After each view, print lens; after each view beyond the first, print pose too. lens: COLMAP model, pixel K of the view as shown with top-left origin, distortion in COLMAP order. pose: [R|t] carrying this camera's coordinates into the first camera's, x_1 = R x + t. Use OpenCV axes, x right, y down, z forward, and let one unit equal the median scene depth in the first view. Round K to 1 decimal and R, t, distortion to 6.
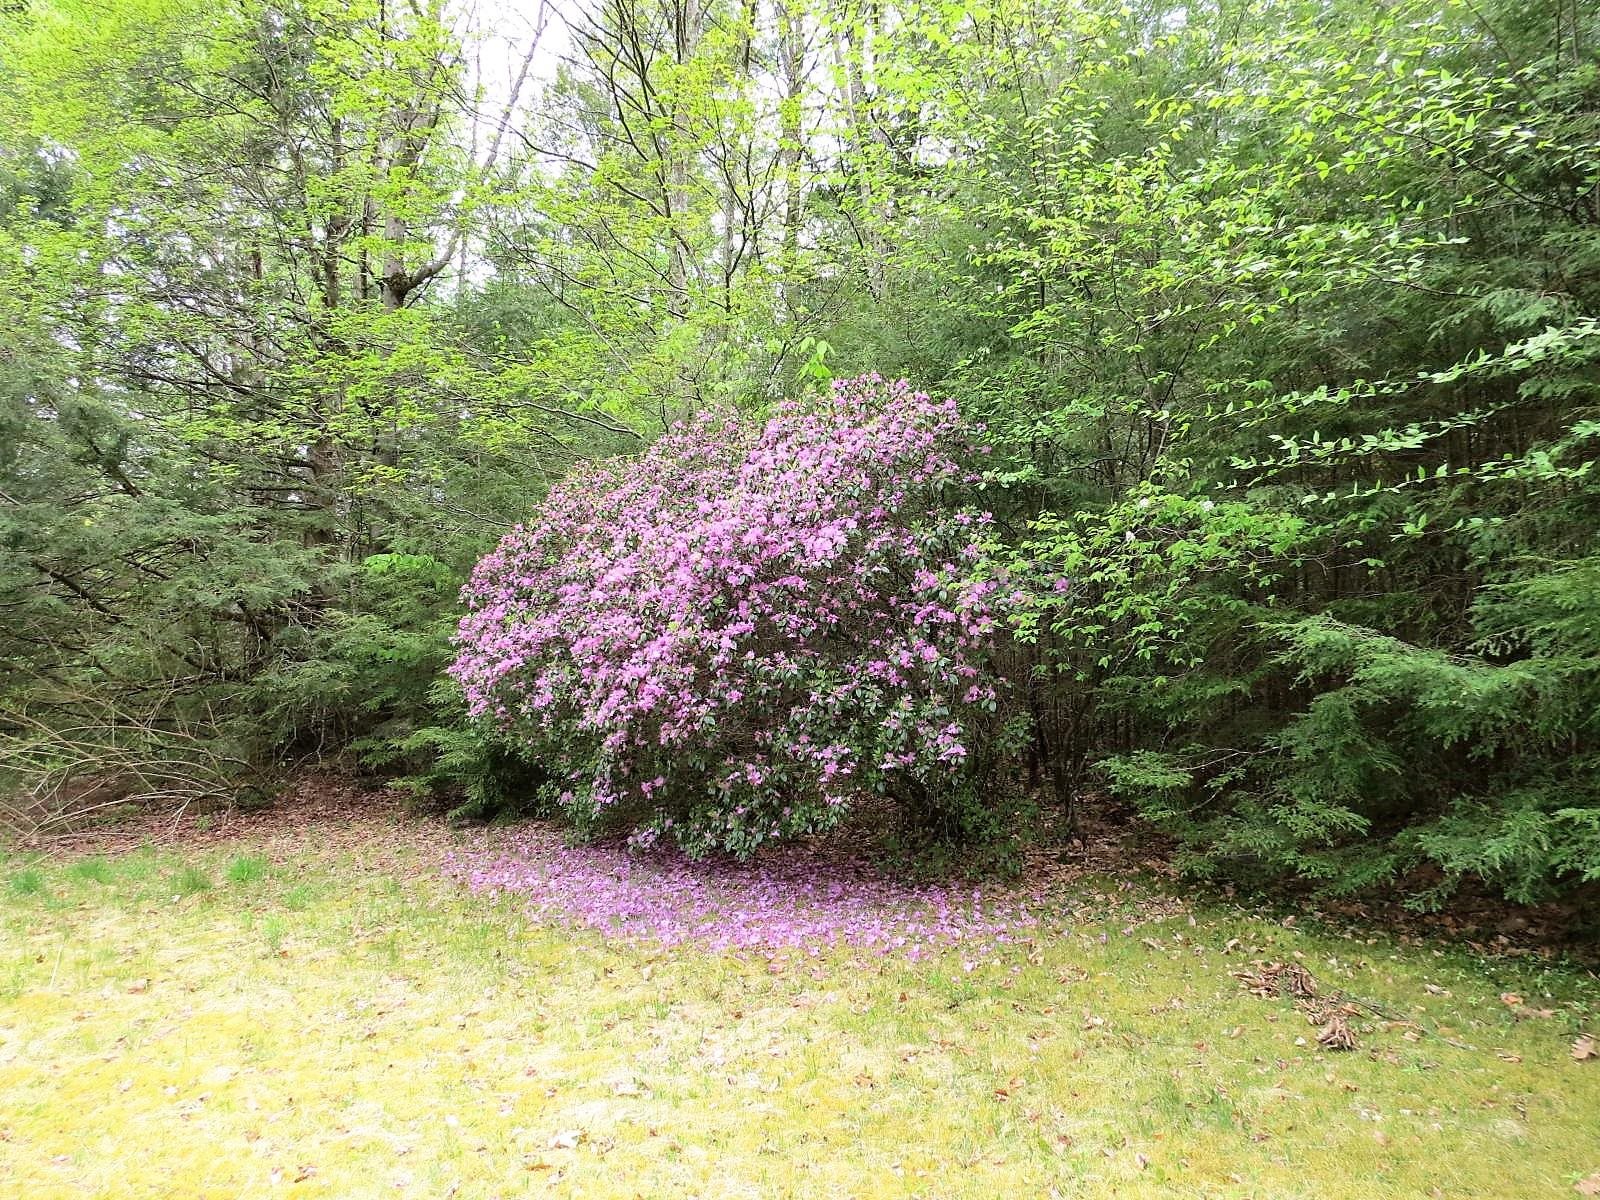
lens RADIAL K [[1116.4, 0, 797.6], [0, 1116.4, 604.0], [0, 0, 1]] dist [-0.004904, -0.000317]
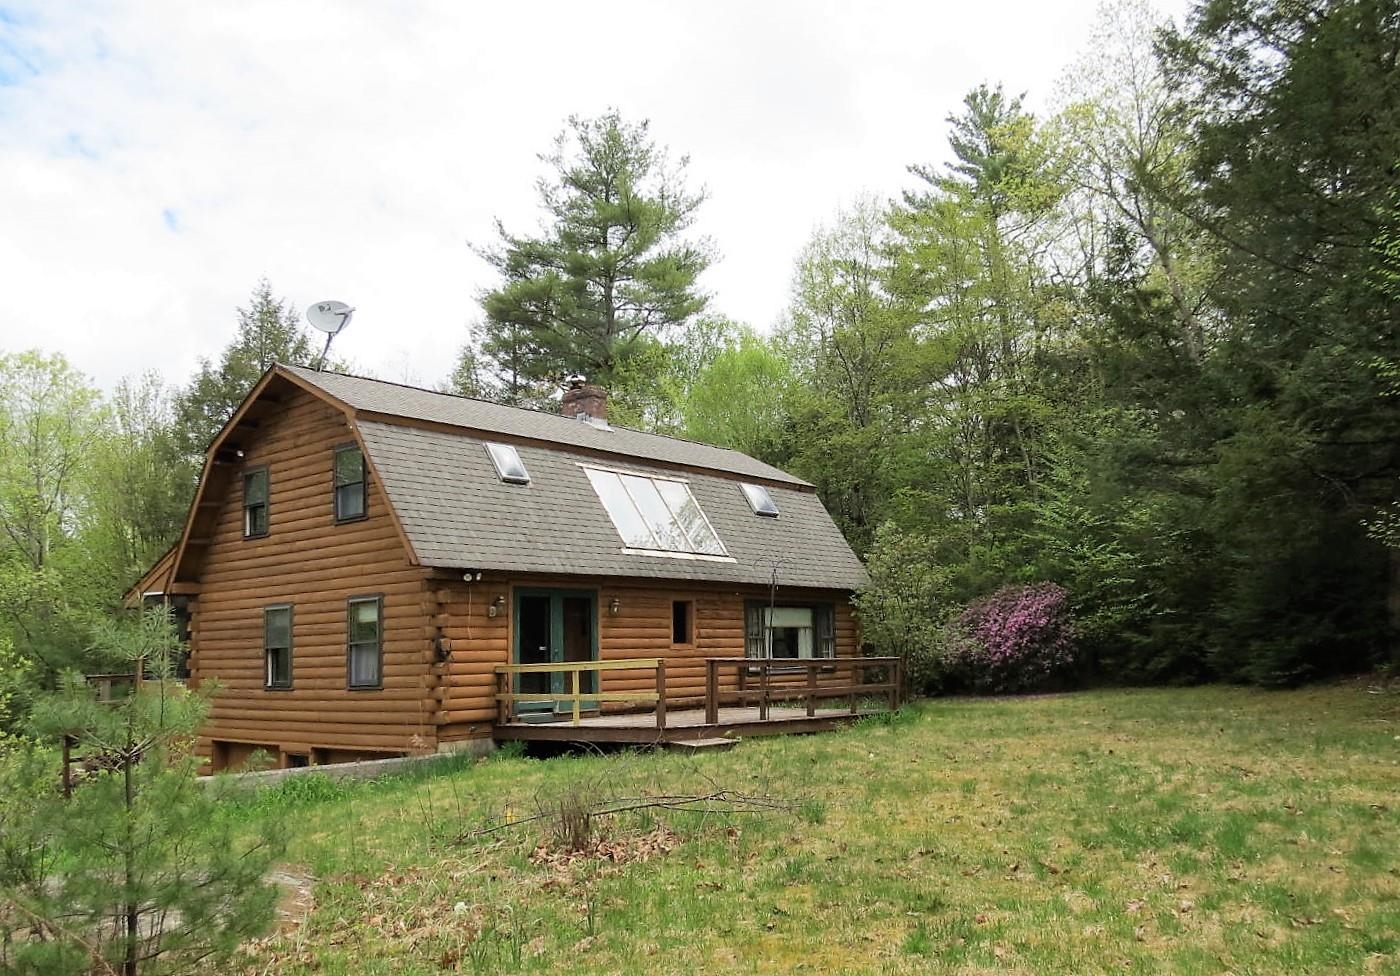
lens RADIAL K [[1233.3, 0, 701.9], [0, 1233.3, 491.7], [0, 0, 1]] dist [-0.016089, -0.003643]
pose [[0.984450, -0.072009, -0.160228, -0.533547], [0.056374, 0.993381, -0.100081, -0.158368], [0.166375, 0.089492, 0.981993, -4.610836]]
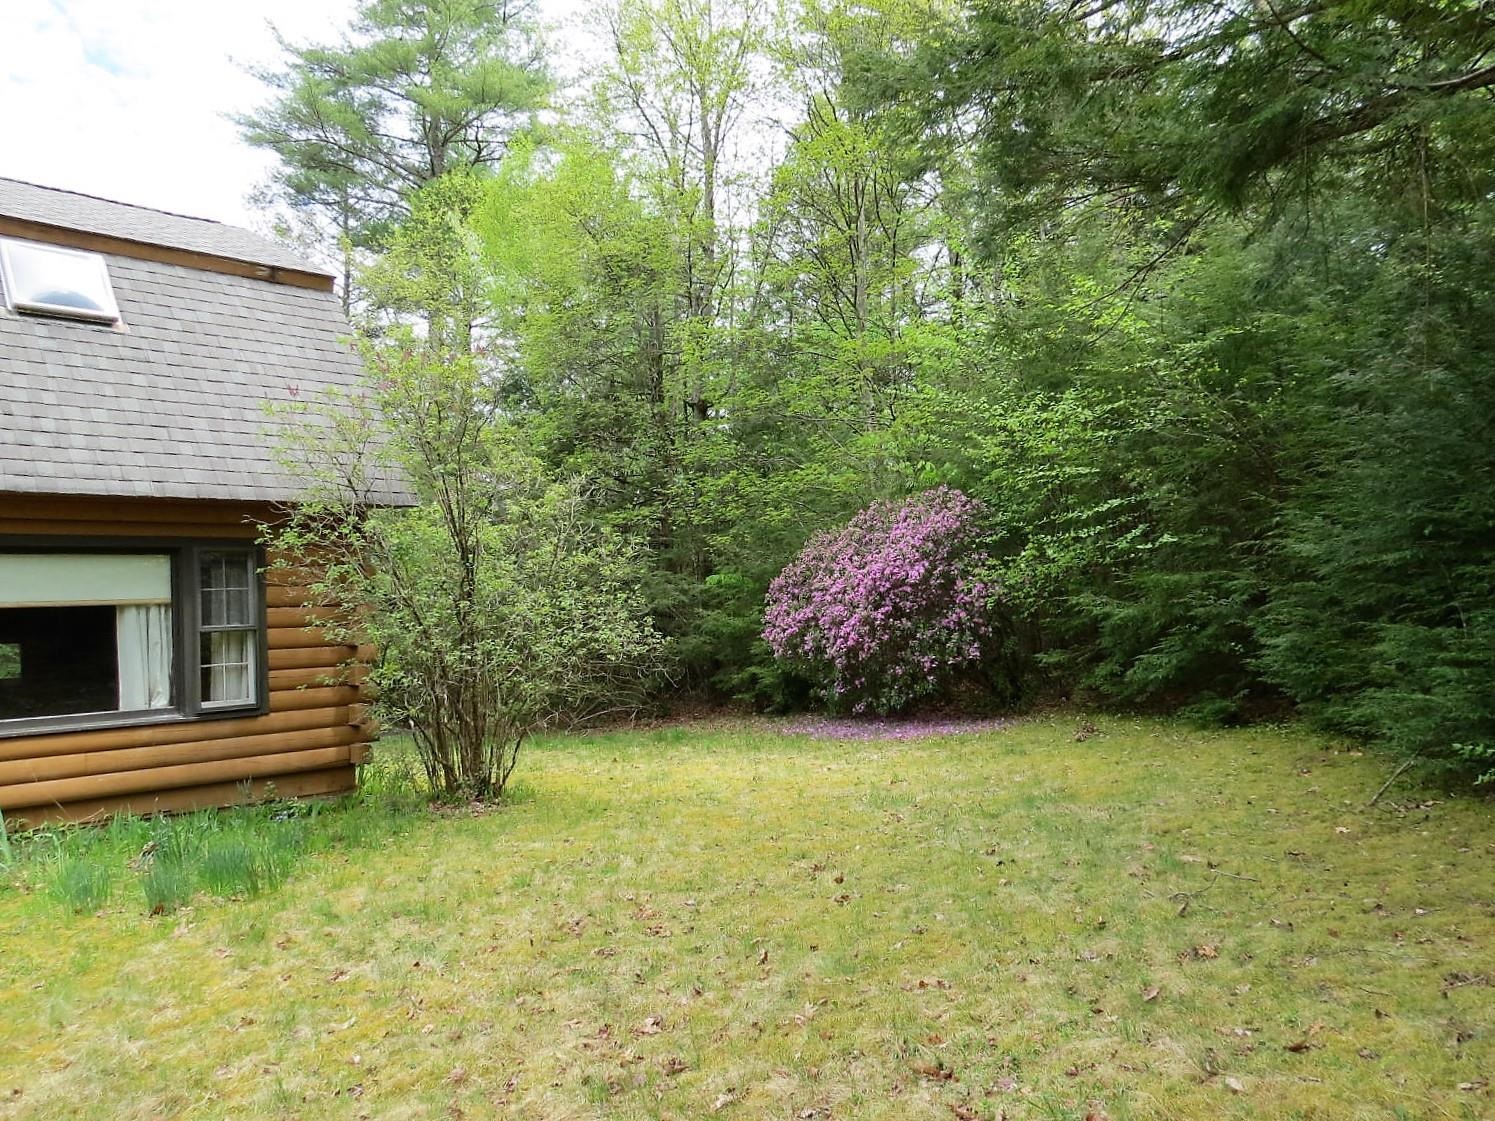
lens RADIAL K [[1137.9, 0, 746.9], [0, 1137.9, 552.9], [0, 0, 1]] dist [-0.047197, -0.000559]
pose [[0.960402, -0.082199, -0.266216, 0.305127], [0.079503, 0.996615, -0.020909, -0.068066], [0.267033, -0.001084, 0.963687, -1.362703]]
